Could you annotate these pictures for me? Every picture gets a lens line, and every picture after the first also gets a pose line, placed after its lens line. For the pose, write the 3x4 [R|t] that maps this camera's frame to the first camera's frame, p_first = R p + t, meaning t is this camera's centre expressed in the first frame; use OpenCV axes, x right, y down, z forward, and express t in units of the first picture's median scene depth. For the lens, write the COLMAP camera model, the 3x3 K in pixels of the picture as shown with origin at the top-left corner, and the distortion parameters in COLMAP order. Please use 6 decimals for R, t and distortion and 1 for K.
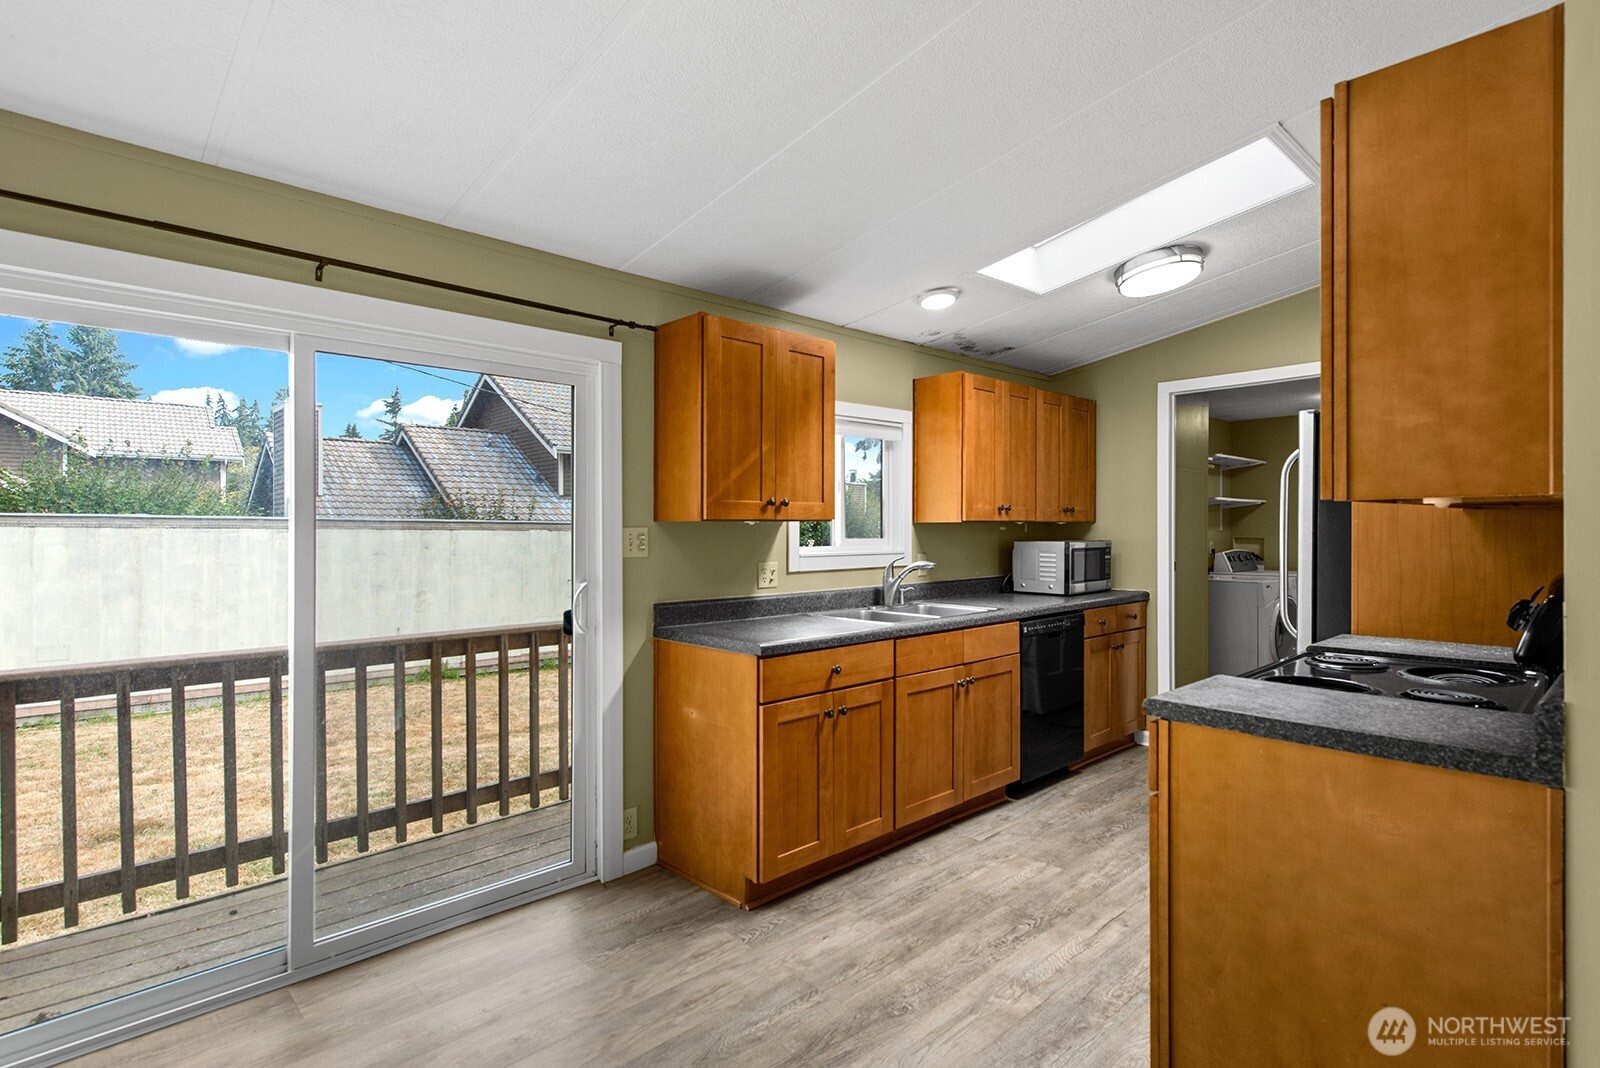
lens RADIAL K [[795.4, 0, 803.3], [0, 795.4, 527.6], [0, 0, 1]] dist [0.023361, -0.017485]
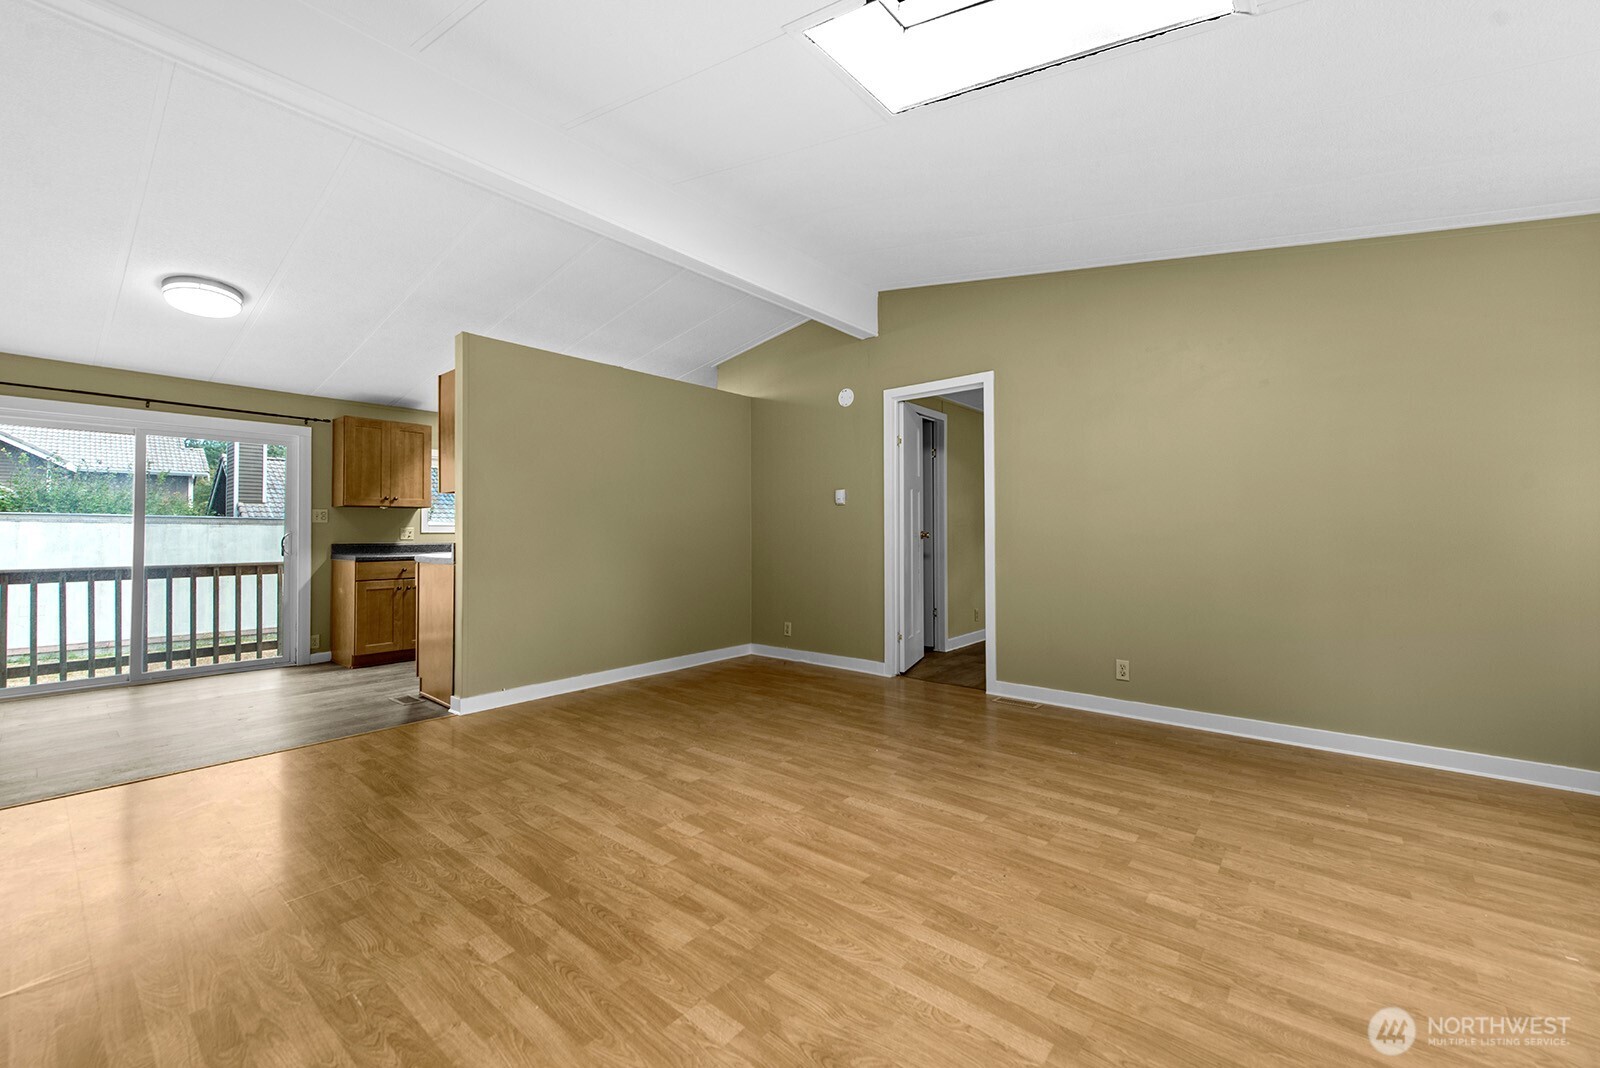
lens RADIAL K [[642.9, 0, 795.1], [0, 642.9, 533.1], [0, 0, 1]] dist [0.014492, -0.004743]
pose [[0.994254, -0.000439, 0.107042, 0.823913], [0.000483, 1.000000, -0.000384, 0.060952], [-0.107042, 0.000434, 0.994254, -0.849304]]
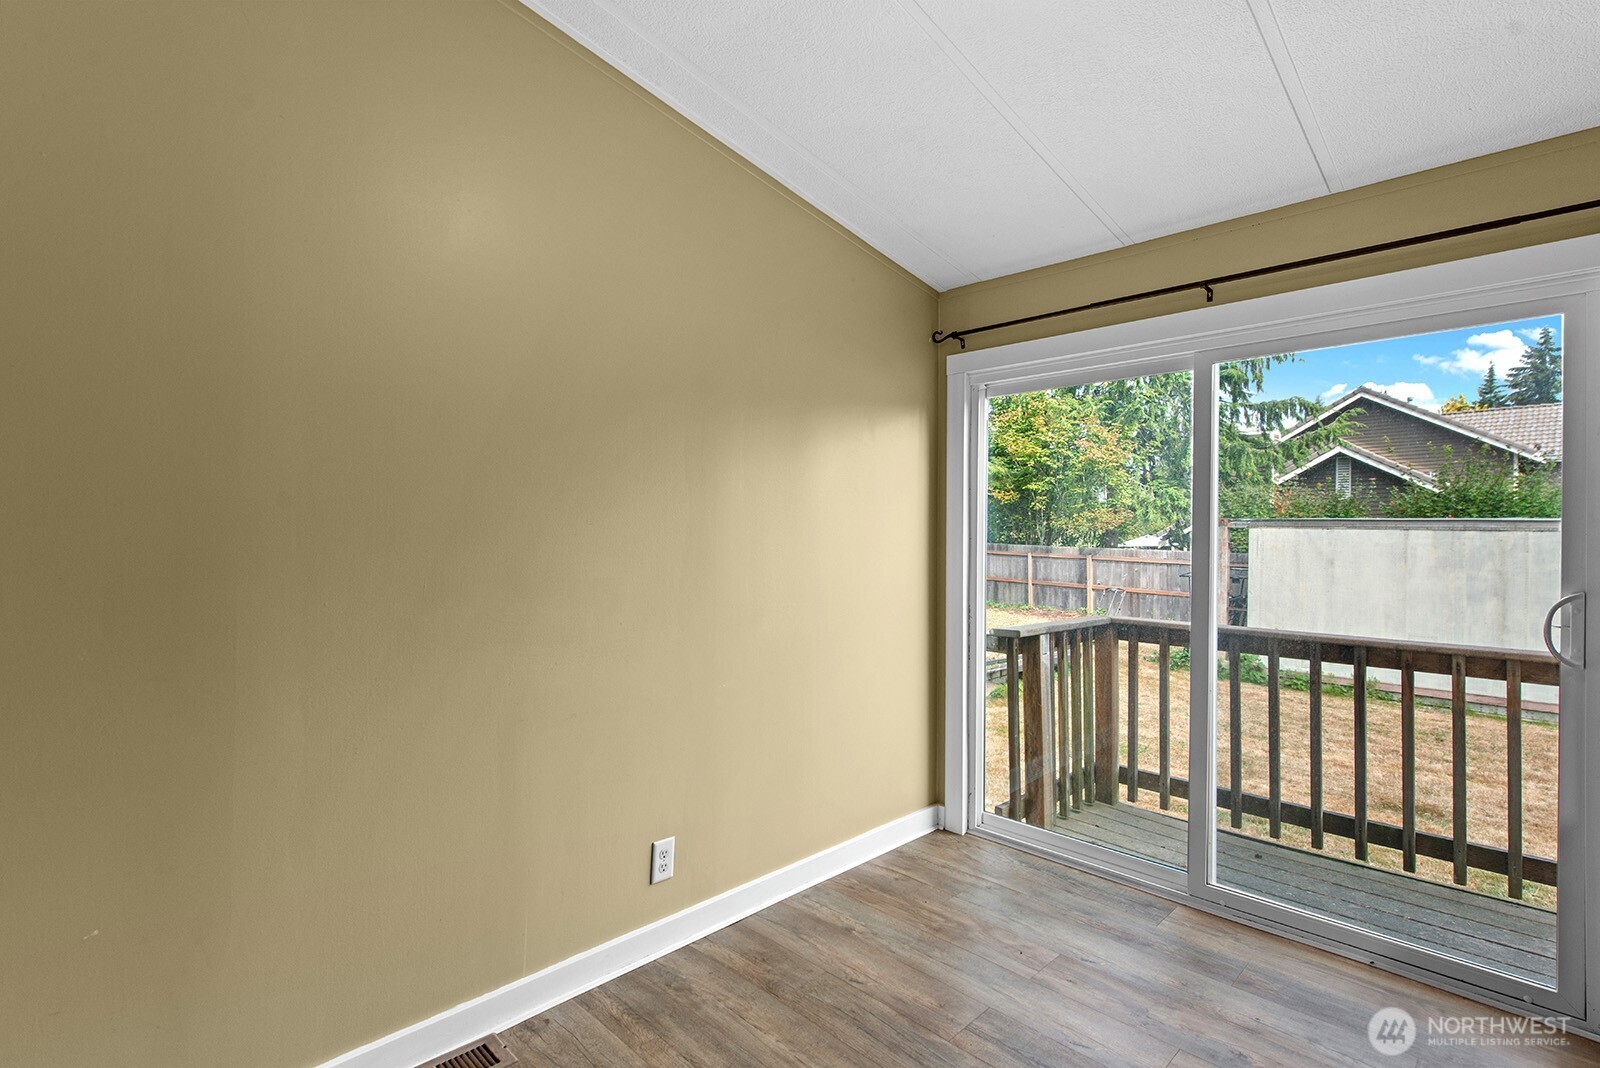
lens RADIAL K [[748.3, 0, 794.0], [0, 748.3, 527.5], [0, 0, 1]] dist [0.003280, 0.000077]
pose [[0.019785, -0.005065, -0.999791, 0.307406], [-0.004276, 0.999978, -0.005151, 0.014578], [0.999795, 0.004377, 0.019763, 0.269872]]
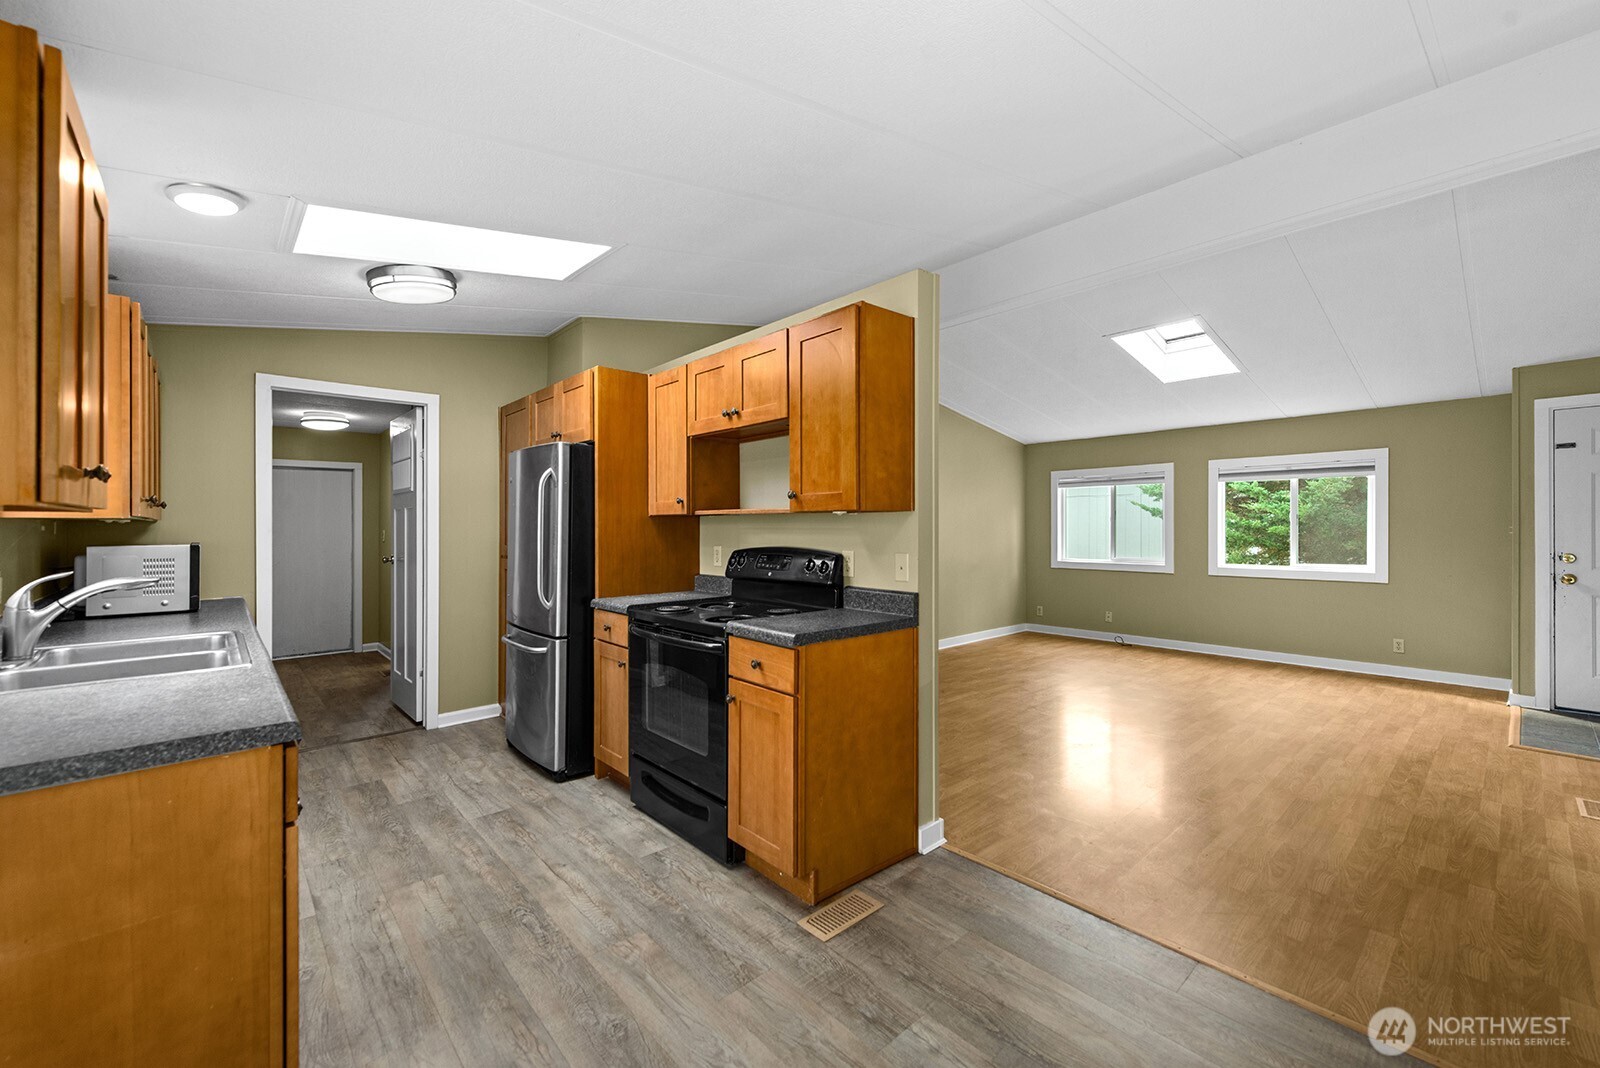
lens RADIAL K [[642.9, 0, 795.1], [0, 642.9, 533.1], [0, 0, 1]] dist [0.014492, -0.004743]
pose [[0.032267, -0.005046, 0.999467, -0.399670], [0.002691, 0.999984, 0.004962, 0.005933], [-0.999476, 0.002529, 0.032280, 0.477760]]
